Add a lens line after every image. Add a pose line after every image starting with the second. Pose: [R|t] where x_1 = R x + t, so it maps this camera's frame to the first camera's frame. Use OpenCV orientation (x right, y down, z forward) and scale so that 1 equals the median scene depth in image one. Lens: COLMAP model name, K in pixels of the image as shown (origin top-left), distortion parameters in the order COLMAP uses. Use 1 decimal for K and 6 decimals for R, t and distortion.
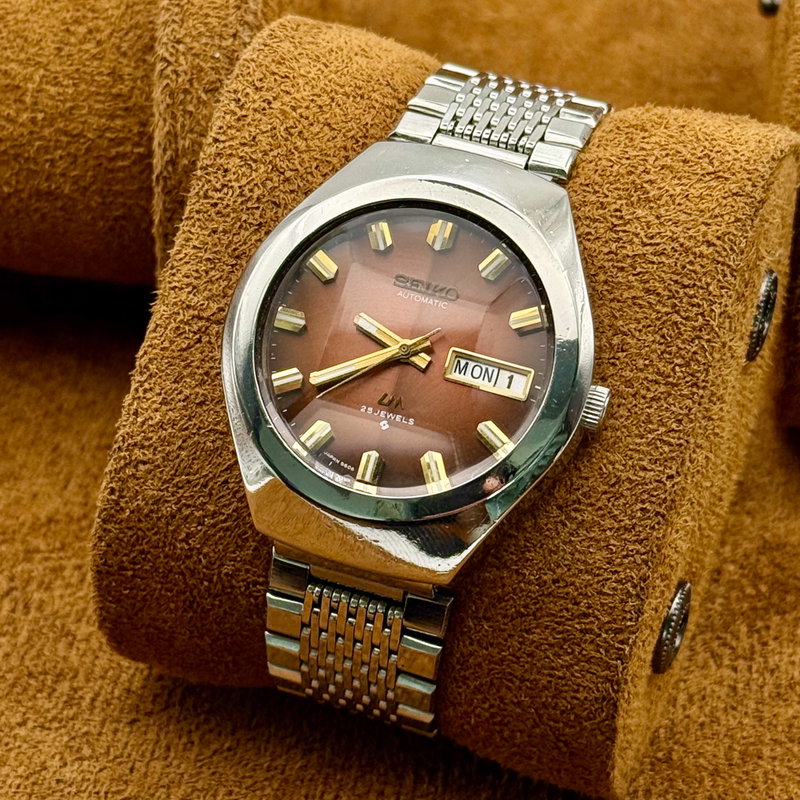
lens RADIAL K [[2792.4, 0, 387.1], [0, 2792.4, 399.6], [0, 0, 1]] dist [0.131884, -0.620894]
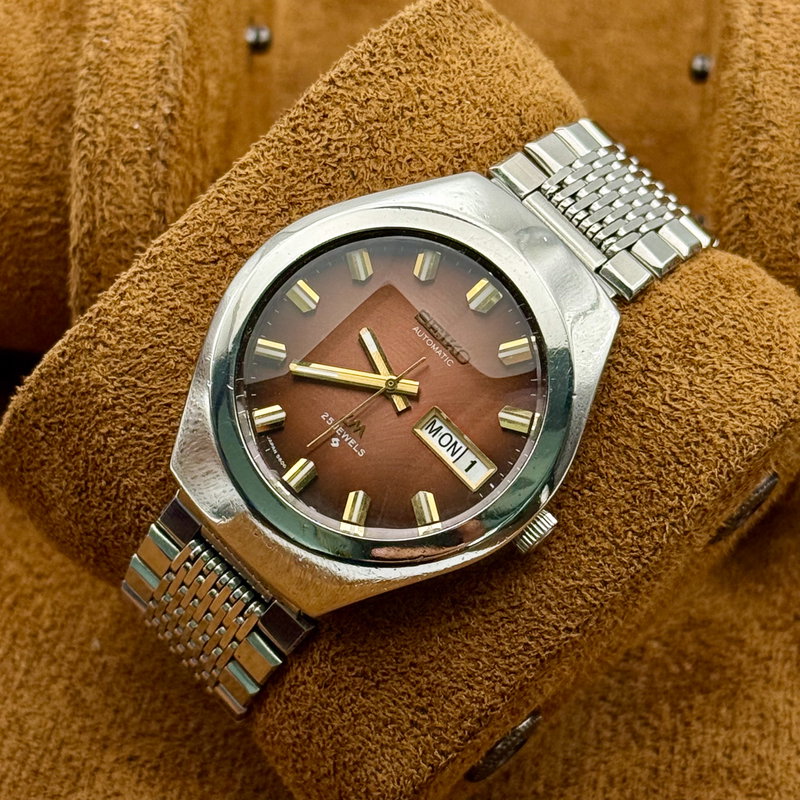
lens RADIAL K [[2792.4, 0, 387.1], [0, 2792.4, 399.6], [0, 0, 1]] dist [0.131884, -0.620894]
pose [[0.876676, 0.481007, 0.008432, -0.000387], [-0.479491, 0.872219, 0.096552, -0.101884], [0.039088, -0.088688, 0.995292, 0.037370]]
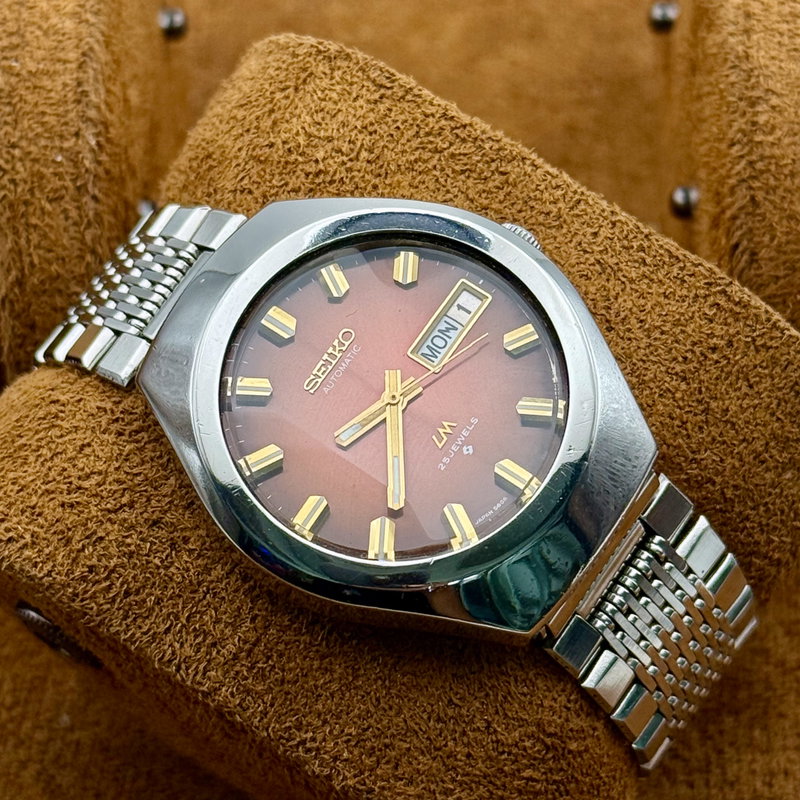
lens RADIAL K [[2792.4, 0, 387.1], [0, 2792.4, 399.6], [0, 0, 1]] dist [0.131884, -0.620894]
pose [[0.304364, -0.836171, 0.456268, -0.377325], [0.924897, 0.374008, 0.068445, -0.077882], [-0.227879, 0.401169, 0.887206, 0.221595]]
